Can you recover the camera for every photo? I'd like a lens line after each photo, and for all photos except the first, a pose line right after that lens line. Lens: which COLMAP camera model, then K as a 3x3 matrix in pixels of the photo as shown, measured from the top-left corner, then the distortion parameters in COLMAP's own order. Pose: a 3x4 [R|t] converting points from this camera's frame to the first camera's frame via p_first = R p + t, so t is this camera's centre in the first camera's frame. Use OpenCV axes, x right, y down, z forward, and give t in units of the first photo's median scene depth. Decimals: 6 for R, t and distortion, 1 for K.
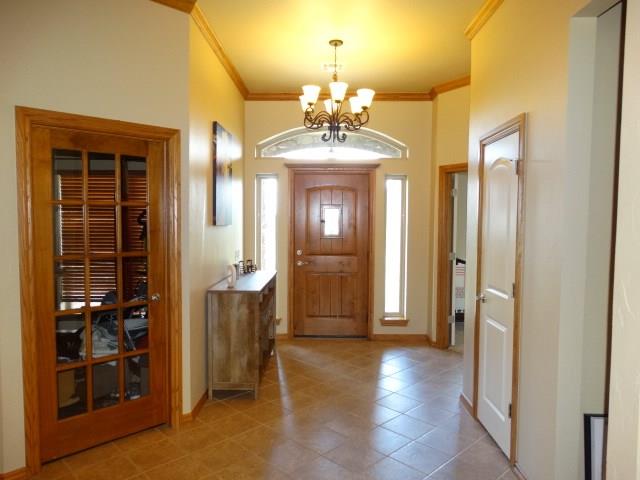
lens RADIAL K [[453.4, 0, 319.8], [0, 453.4, 238.9], [0, 0, 1]] dist [-0.006516, 0.013278]
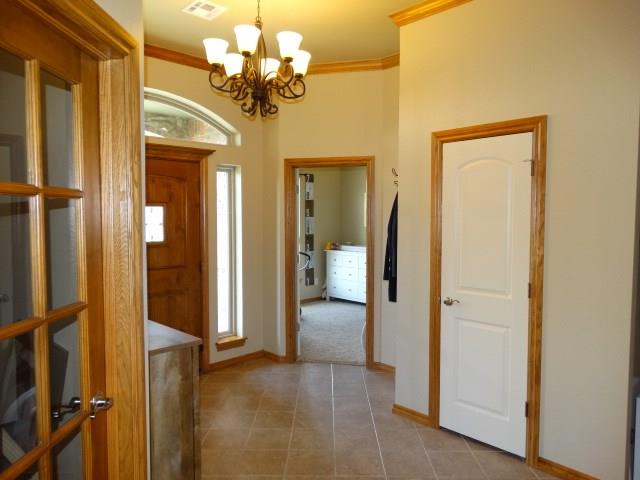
lens RADIAL K [[453.4, 0, 321.6], [0, 453.4, 238.6], [0, 0, 1]] dist [-0.006516, 0.013278]
pose [[0.712898, -0.047605, 0.699650, -0.305491], [0.045986, 0.998719, 0.021097, -0.019353], [-0.699759, 0.017134, 0.714174, 0.307498]]
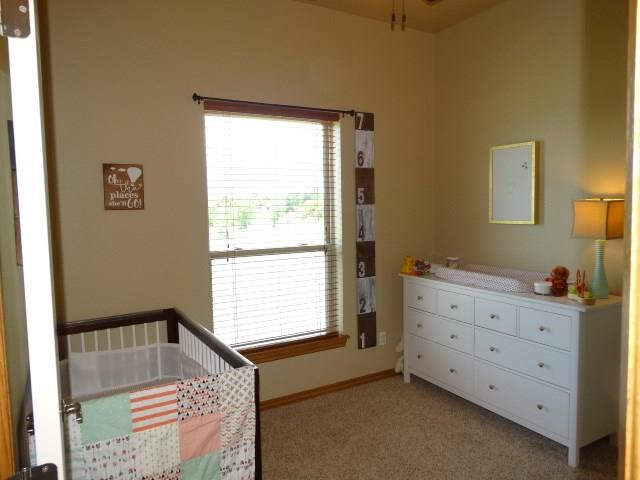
lens RADIAL K [[453.4, 0, 316.2], [0, 453.4, 237.0], [0, 0, 1]] dist [-0.006516, 0.013278]
pose [[0.862118, -0.062879, 0.502791, 0.292079], [0.055729, 0.998017, 0.029255, -0.035818], [-0.503634, 0.002799, 0.863913, 0.831704]]
